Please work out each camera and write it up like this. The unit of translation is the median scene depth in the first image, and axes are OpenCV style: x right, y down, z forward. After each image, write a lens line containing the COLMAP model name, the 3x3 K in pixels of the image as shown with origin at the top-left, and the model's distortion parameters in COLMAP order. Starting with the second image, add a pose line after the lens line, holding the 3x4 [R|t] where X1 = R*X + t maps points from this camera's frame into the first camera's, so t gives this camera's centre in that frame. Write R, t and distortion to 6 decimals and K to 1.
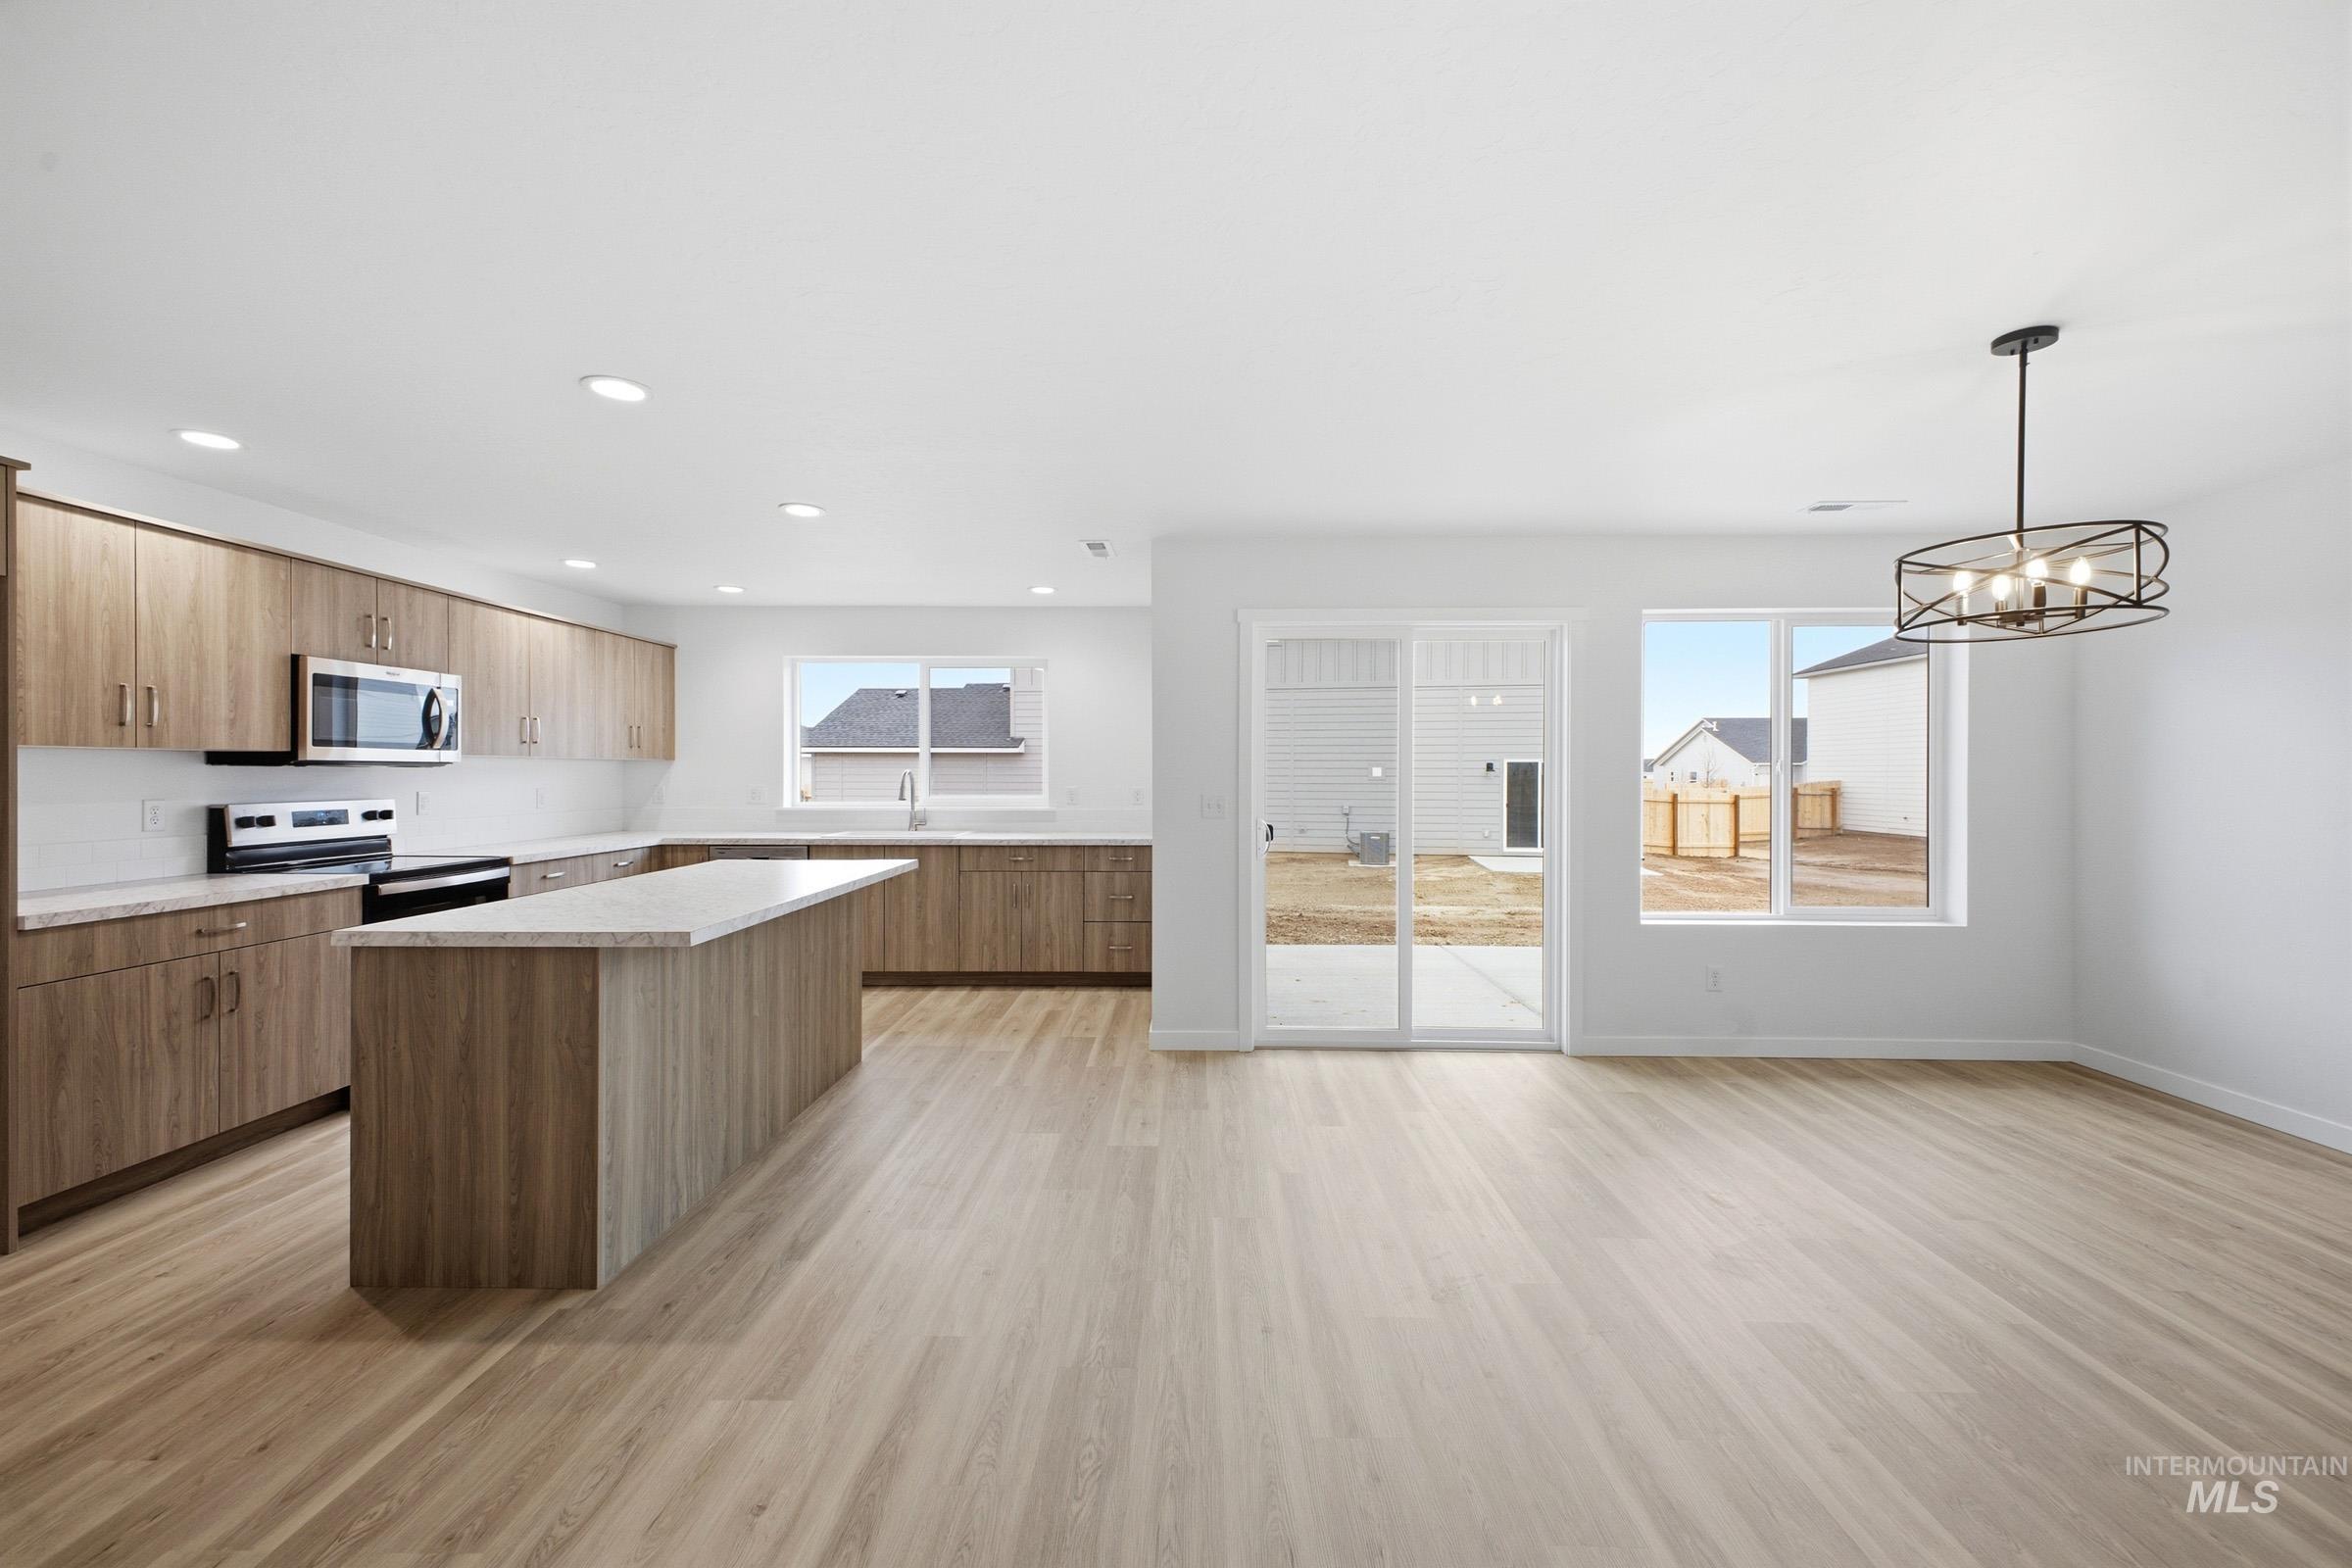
lens RADIAL K [[903.1, 0, 1176.0], [0, 903.1, 784.0], [0, 0, 1]] dist [-0.000232, -0.000017]
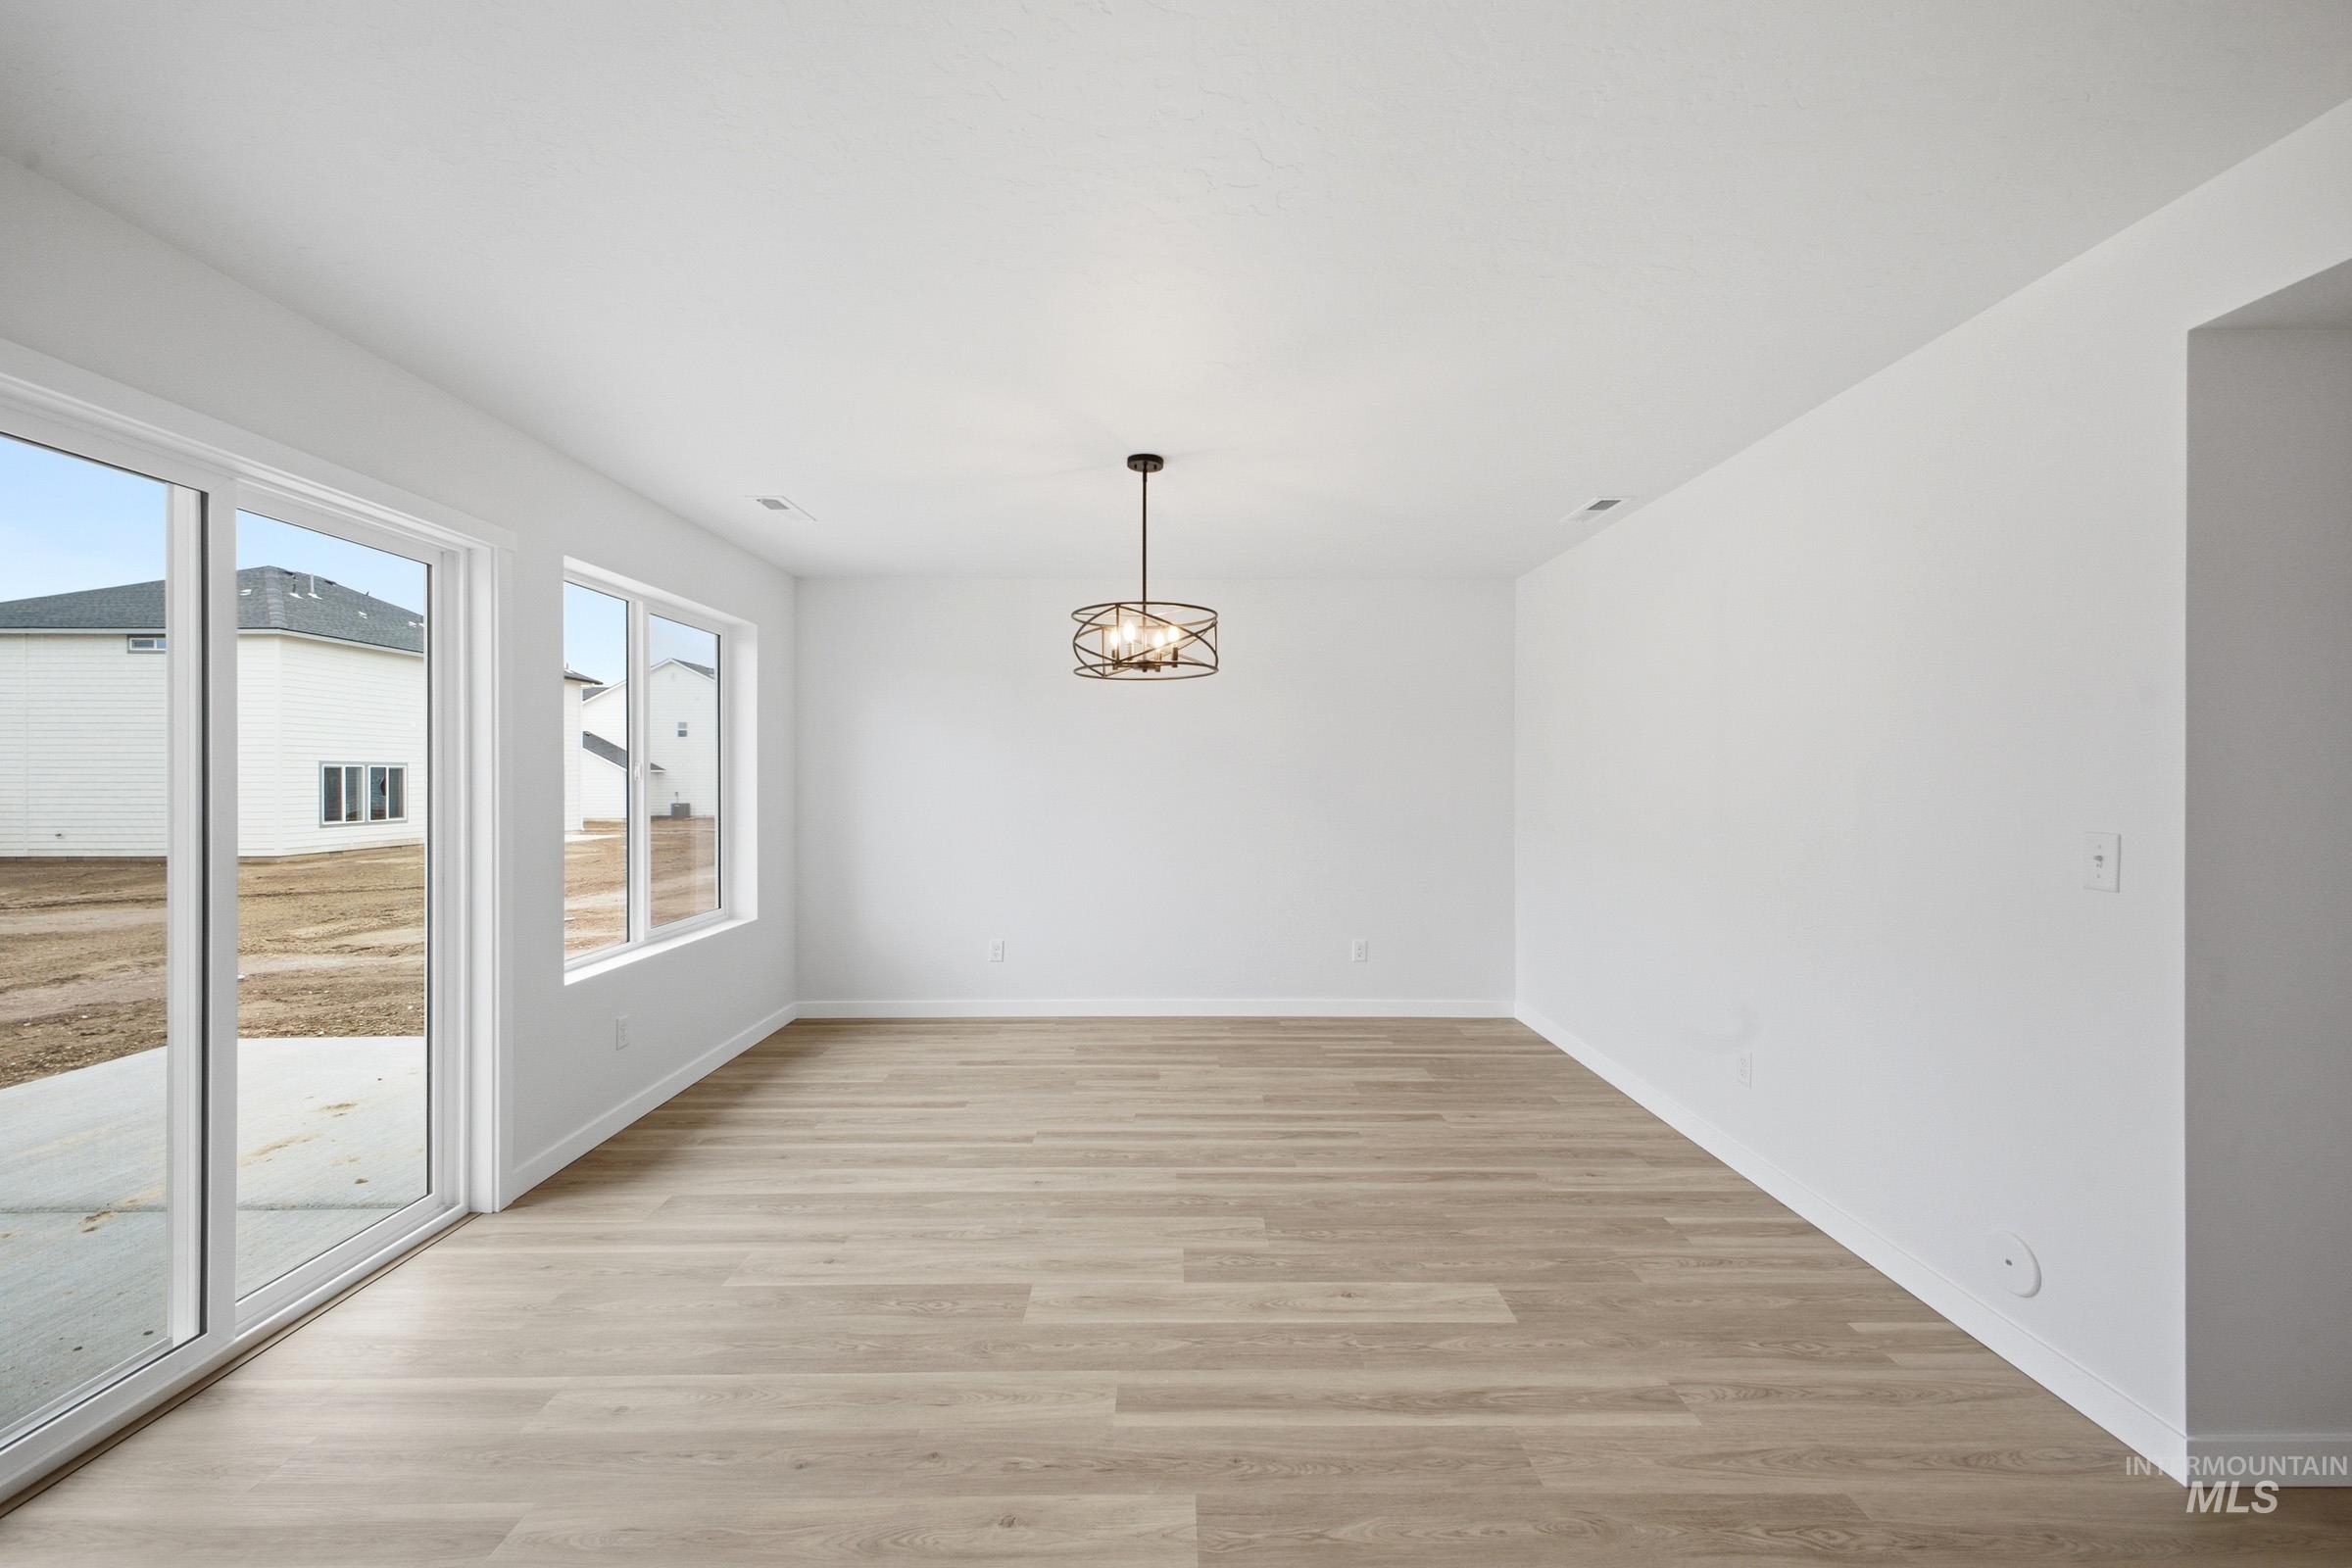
lens RADIAL K [[903.1, 0, 1176.0], [0, 903.1, 784.0], [0, 0, 1]] dist [-0.000232, -0.000017]
pose [[-0.027999, -0.007891, 0.999577, -0.282687], [0.014180, 0.999865, 0.008290, -0.008567], [-0.999507, 0.014406, -0.027884, 0.652266]]
